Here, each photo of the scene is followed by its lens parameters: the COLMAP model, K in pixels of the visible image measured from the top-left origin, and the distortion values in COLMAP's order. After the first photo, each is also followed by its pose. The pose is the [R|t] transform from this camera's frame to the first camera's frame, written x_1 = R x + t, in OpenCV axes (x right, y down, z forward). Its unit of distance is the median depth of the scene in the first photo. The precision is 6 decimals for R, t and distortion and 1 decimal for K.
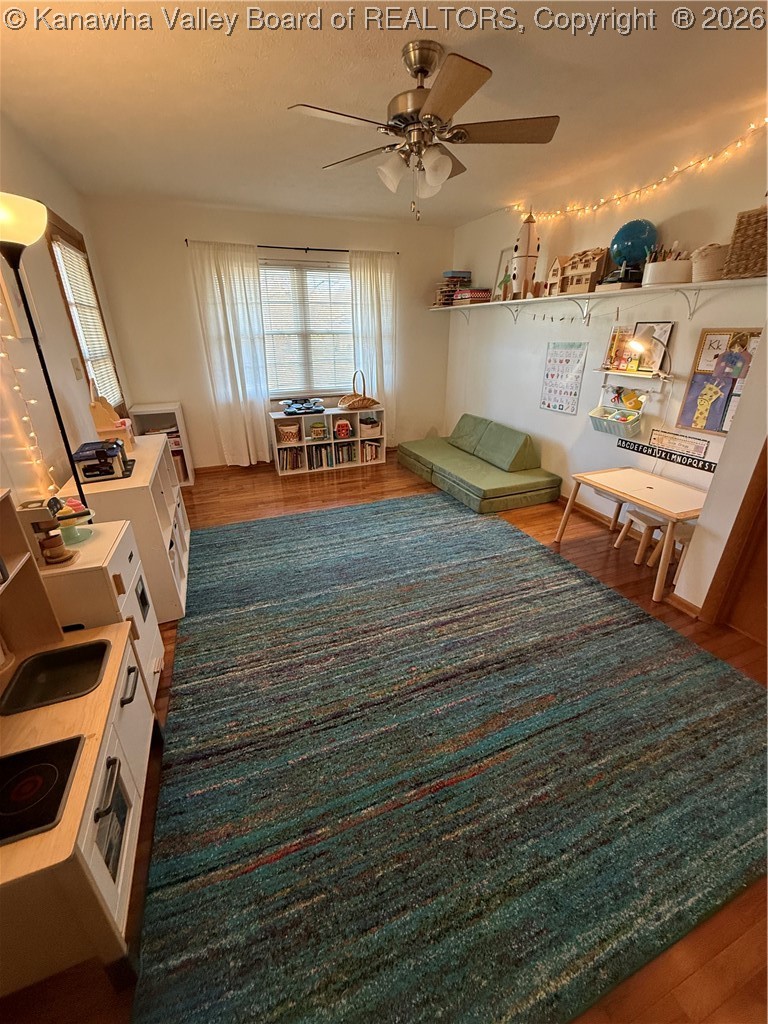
lens RADIAL K [[407.5, 0, 383.2], [0, 407.5, 510.4], [0, 0, 1]] dist [0.000191, 0.000011]
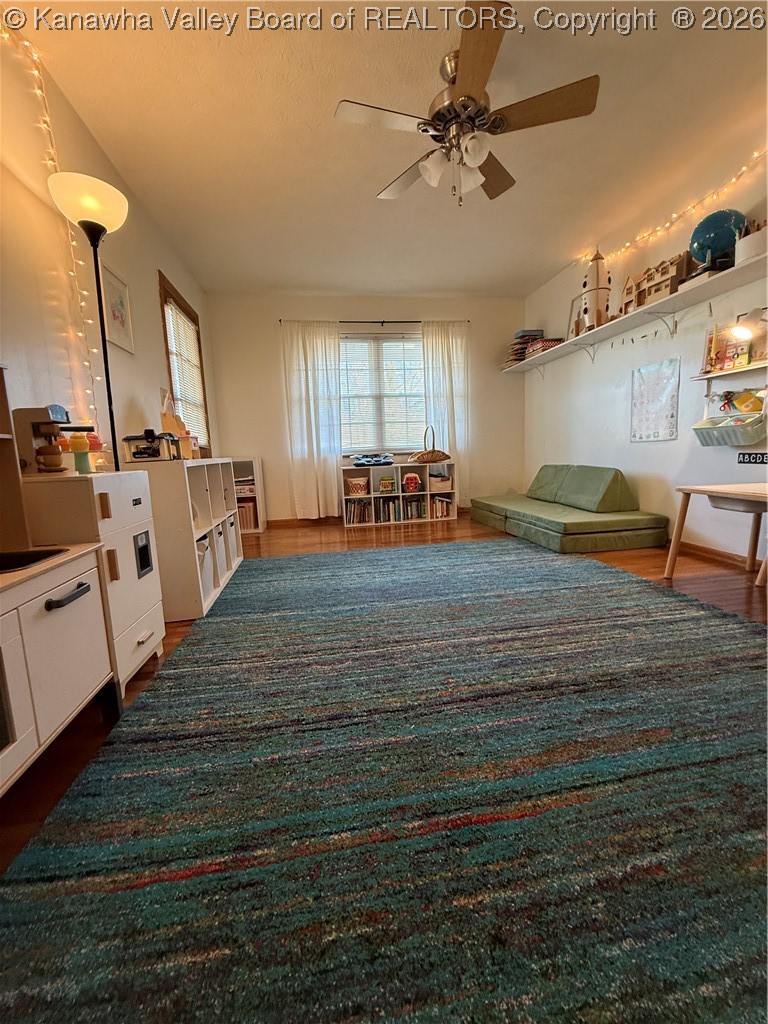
lens RADIAL K [[407.5, 0, 383.3], [0, 407.5, 510.7], [0, 0, 1]] dist [0.000191, 0.000011]
pose [[0.975517, -0.003398, -0.219897, 0.089530], [-0.055014, 0.964321, -0.258958, 0.221630], [0.212932, 0.264715, 0.940524, 0.157099]]
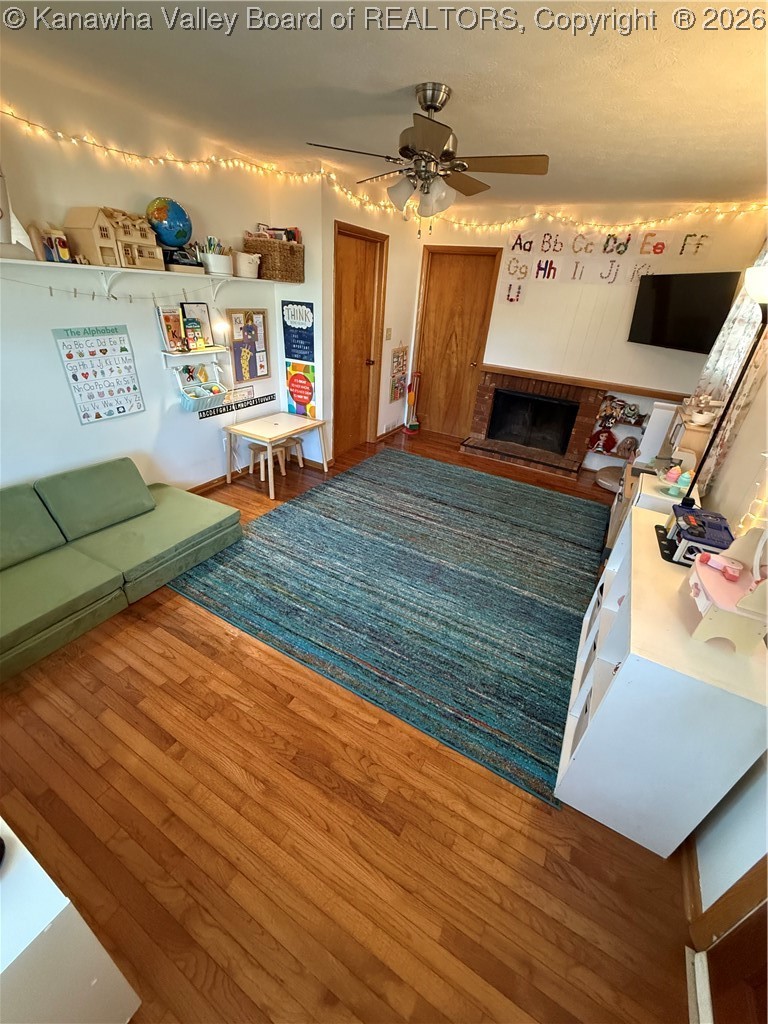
lens RADIAL K [[407.5, 0, 385.5], [0, 407.5, 508.3], [0, 0, 1]] dist [0.000191, 0.000011]
pose [[-0.629938, -0.399434, 0.666056, -0.686182], [0.253904, 0.704565, 0.662662, -0.725810], [-0.733969, 0.586550, -0.342414, 1.431218]]
